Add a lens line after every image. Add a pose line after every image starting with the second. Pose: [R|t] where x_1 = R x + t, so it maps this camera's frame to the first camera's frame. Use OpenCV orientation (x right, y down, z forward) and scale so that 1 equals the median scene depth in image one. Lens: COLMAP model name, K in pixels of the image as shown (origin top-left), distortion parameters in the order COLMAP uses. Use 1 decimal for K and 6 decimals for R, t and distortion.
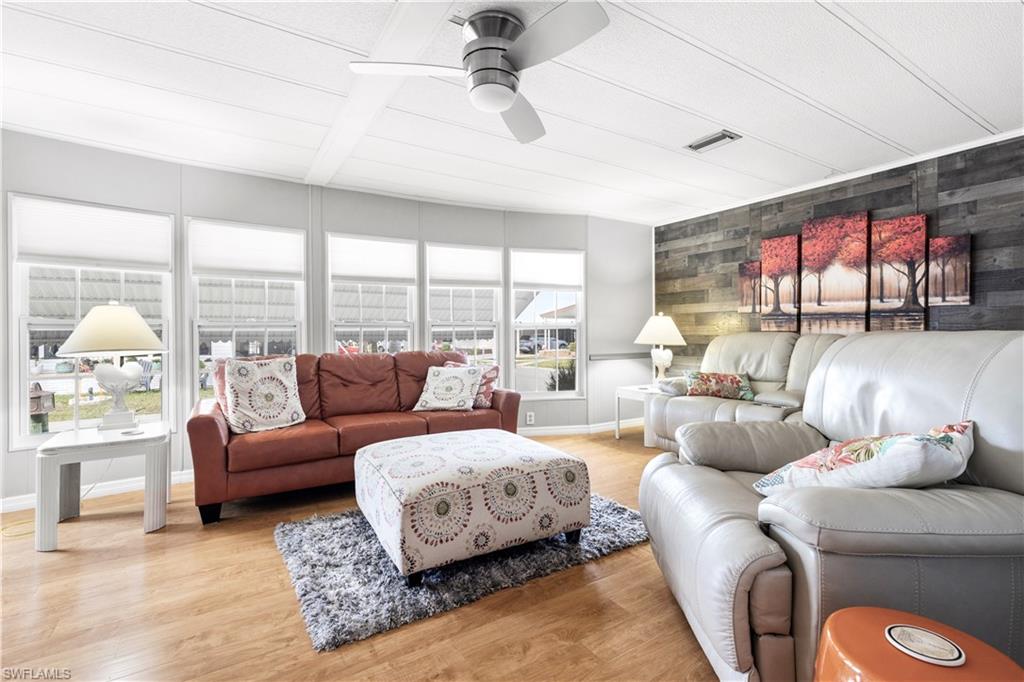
lens RADIAL K [[467.2, 0, 512.3], [0, 467.2, 335.0], [0, 0, 1]] dist [0.004950, -0.000429]
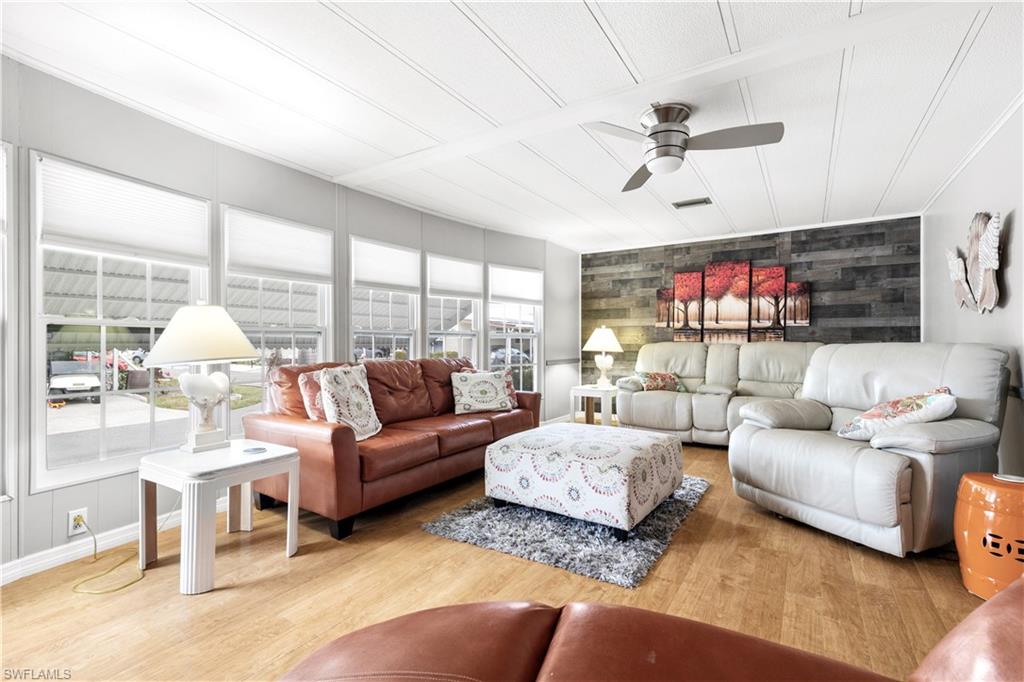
lens RADIAL K [[467.2, 0, 503.5], [0, 467.2, 344.4], [0, 0, 1]] dist [0.004950, -0.000429]
pose [[0.904491, 0.004383, 0.426471, -0.542108], [-0.005077, 0.999987, 0.000491, 0.003007], [-0.426463, -0.002609, 0.904501, -0.003685]]
